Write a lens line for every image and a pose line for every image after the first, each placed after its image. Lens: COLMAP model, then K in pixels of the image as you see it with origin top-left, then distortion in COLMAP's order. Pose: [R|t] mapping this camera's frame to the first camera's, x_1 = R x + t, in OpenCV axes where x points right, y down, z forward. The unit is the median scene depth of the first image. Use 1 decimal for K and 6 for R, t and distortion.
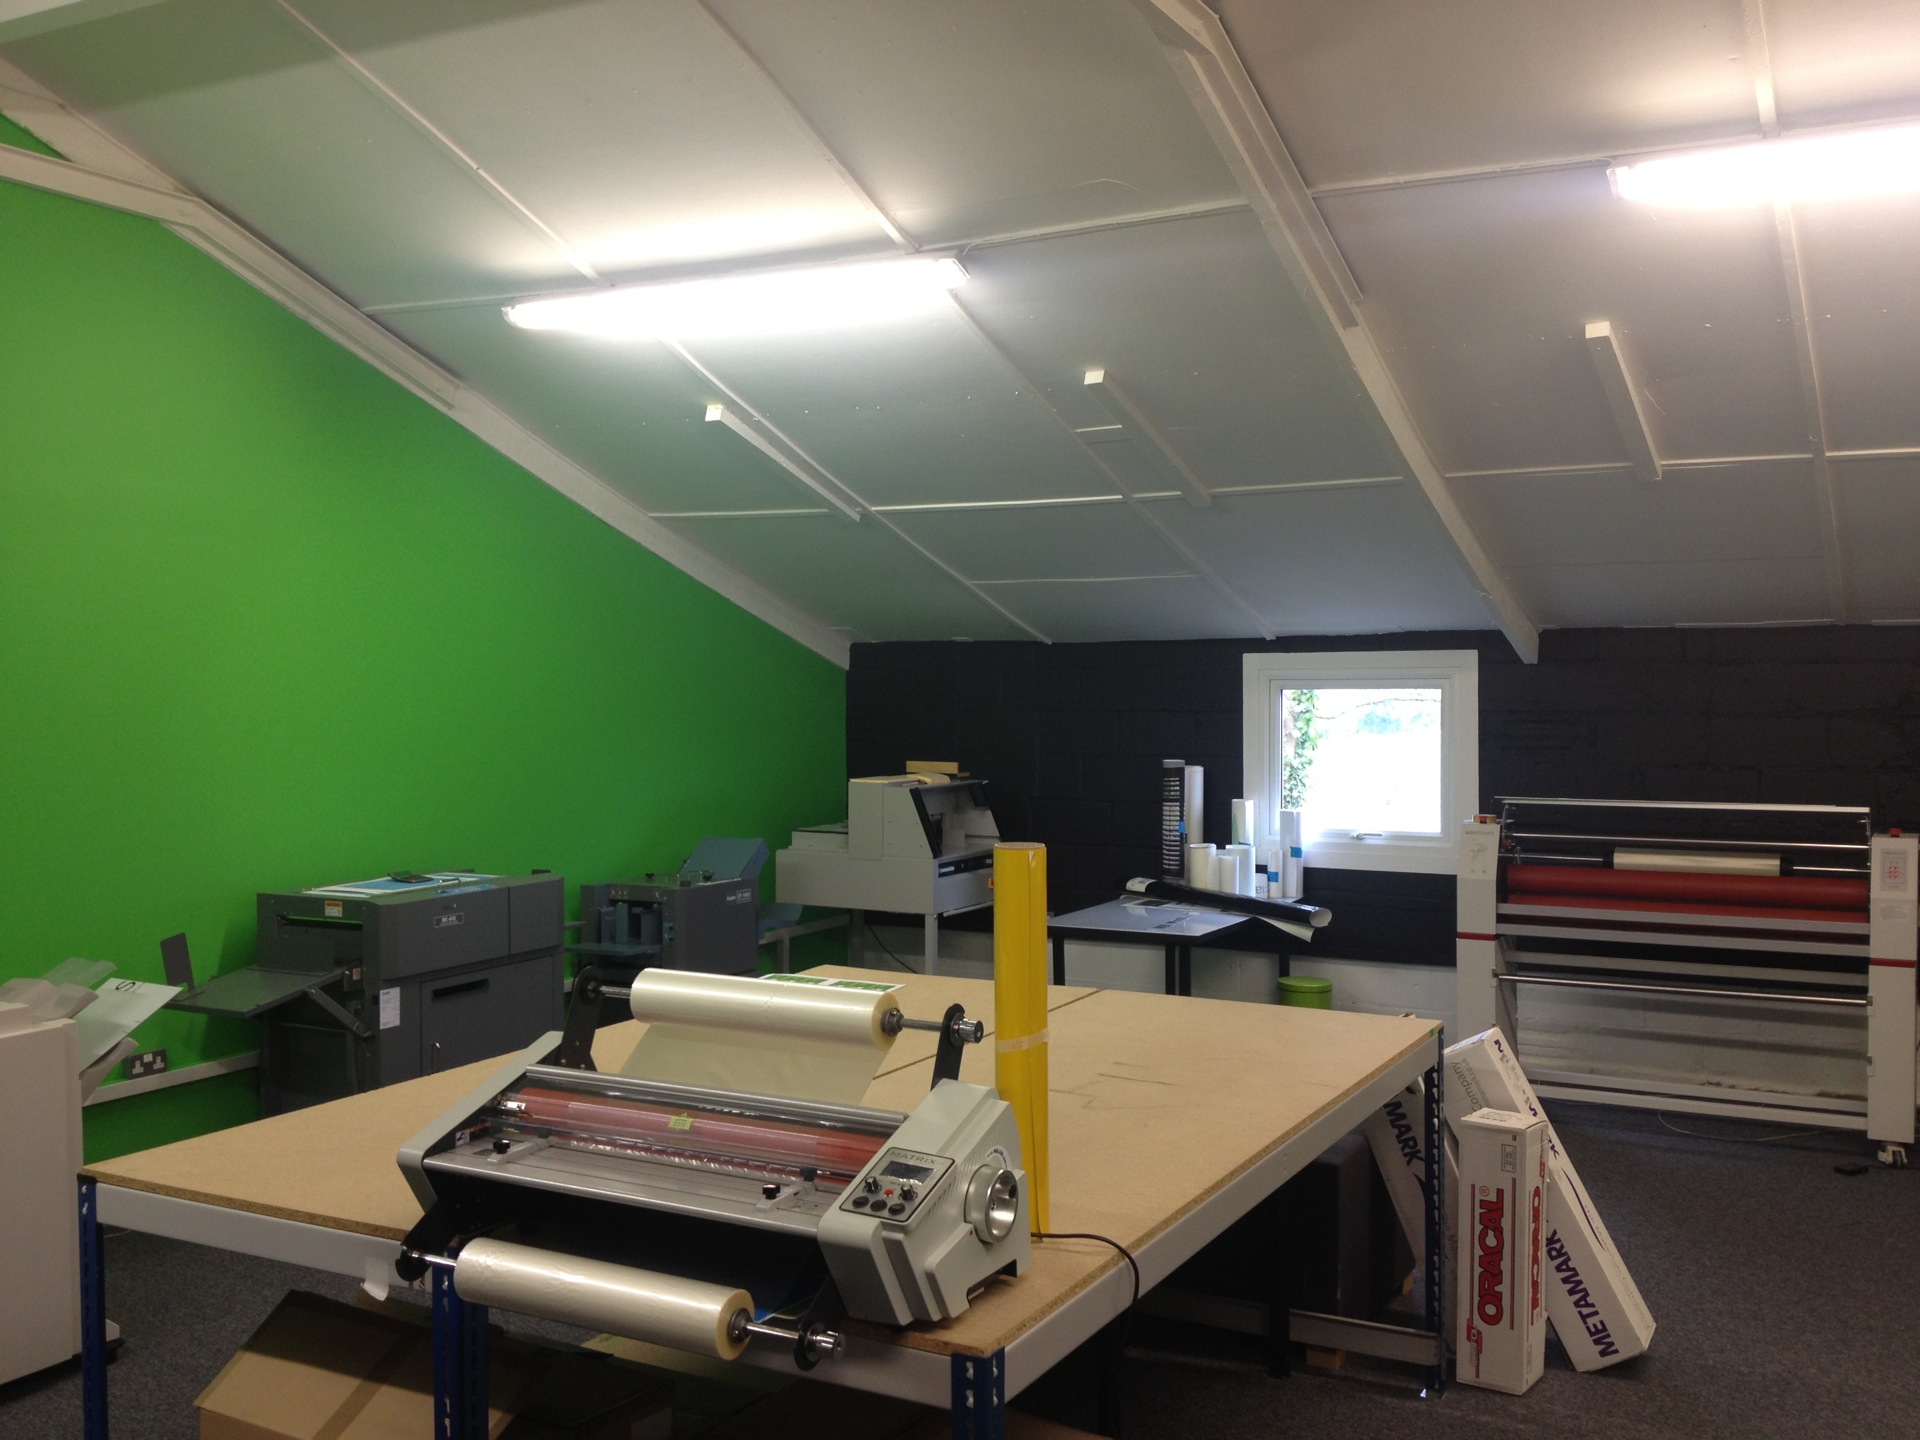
lens RADIAL K [[1792.1, 0, 960.0], [0, 1792.1, 720.0], [0, 0, 1]] dist [0.010937, -0.003157]
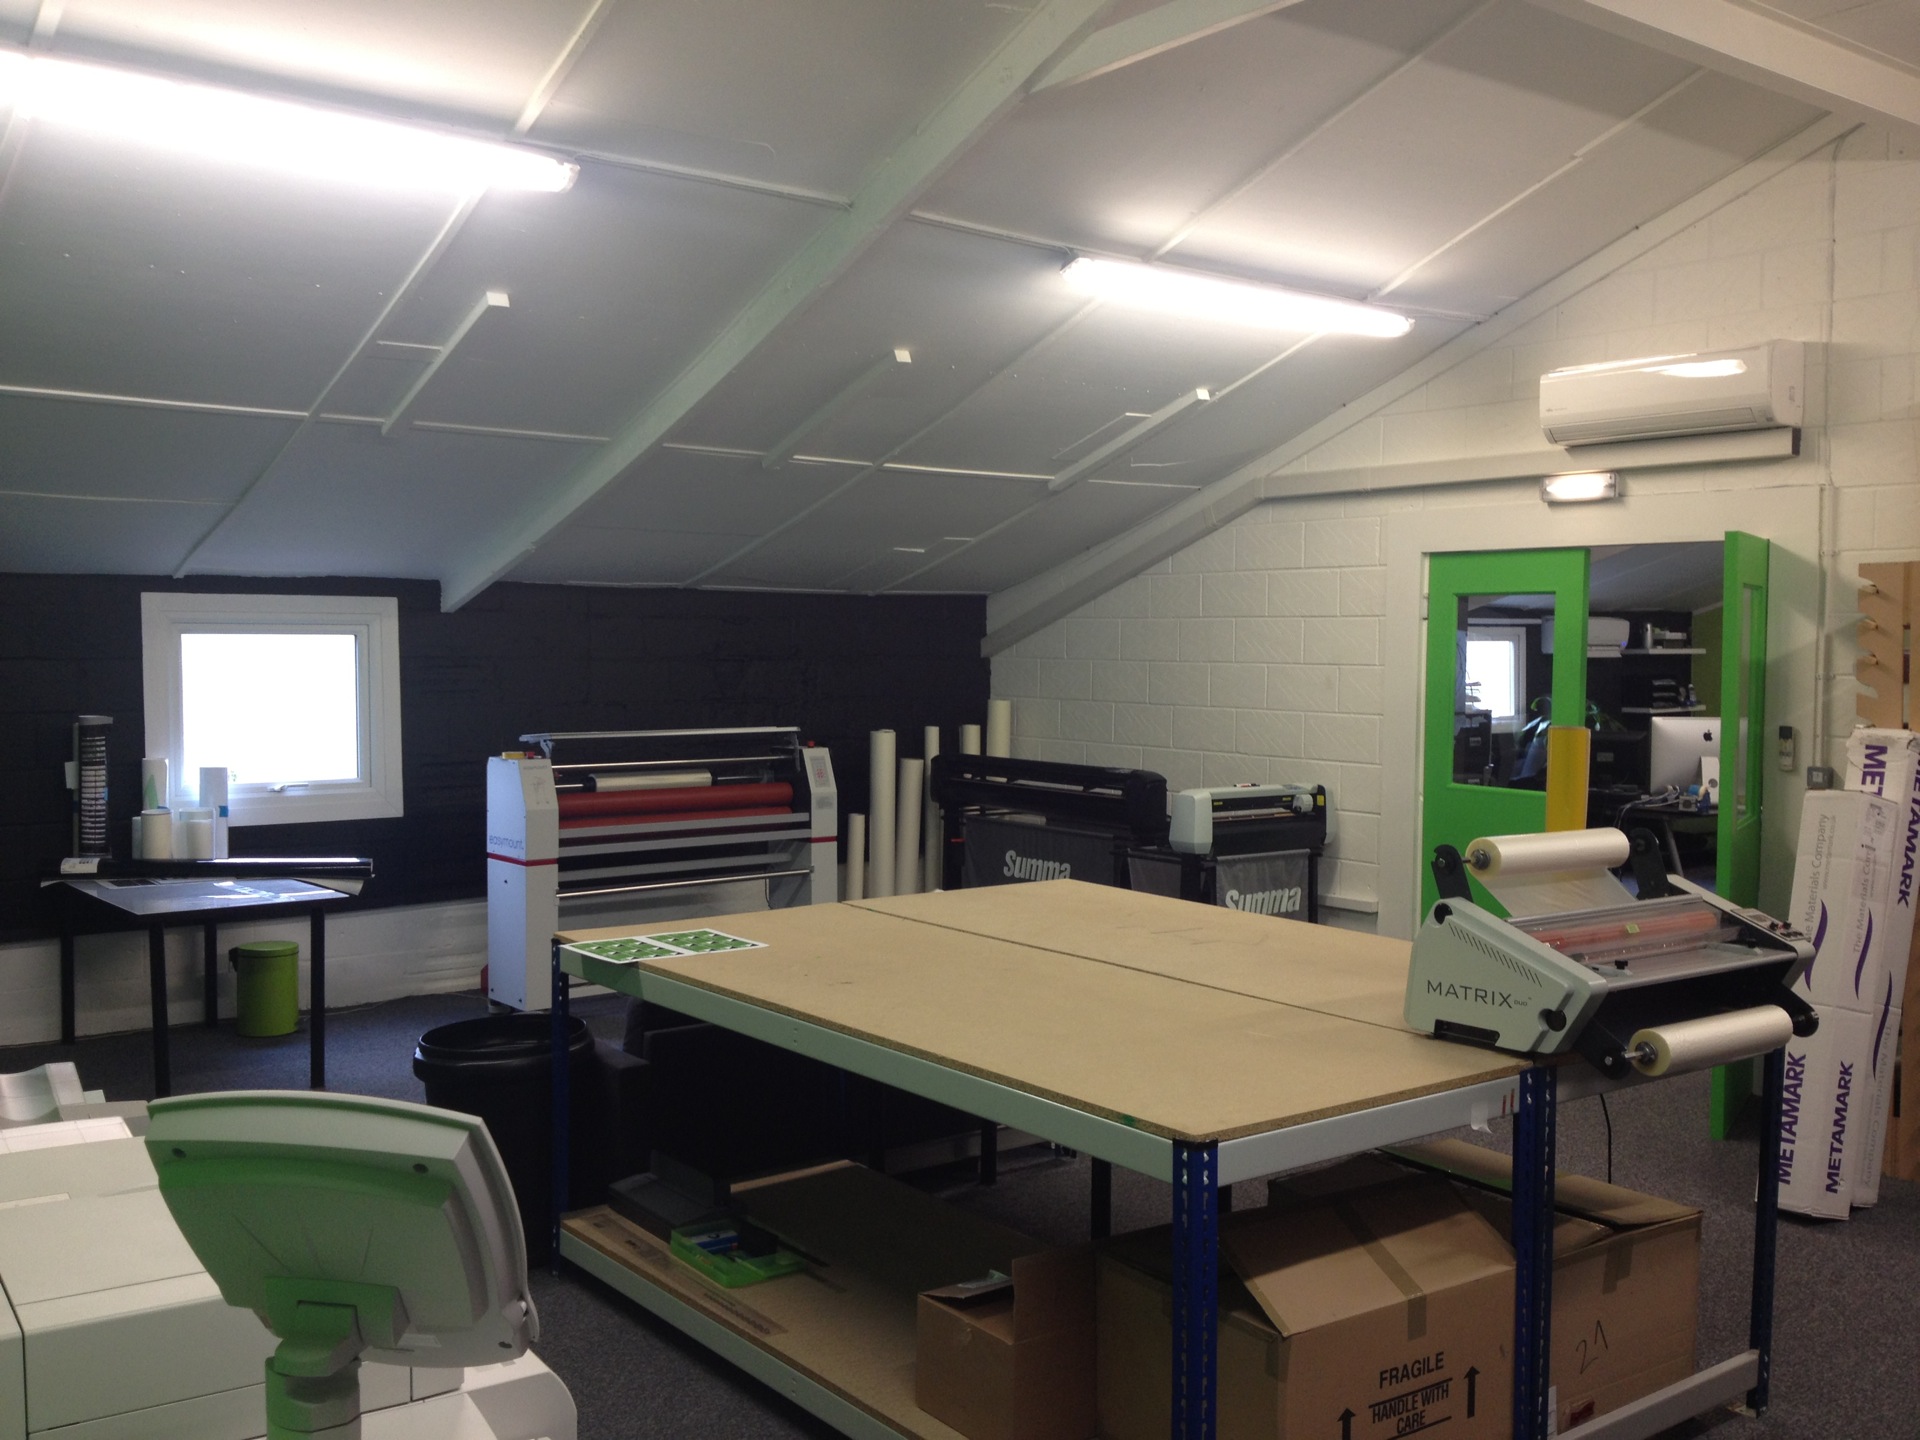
lens RADIAL K [[1771.2, 0, 960.0], [0, 1771.2, 720.0], [0, 0, 1]] dist [0.136711, 0.002244]
pose [[0.399760, -0.033769, 0.915997, -0.562446], [0.014287, 0.999429, 0.030609, 0.004368], [-0.916508, 0.000851, 0.400015, 0.310300]]
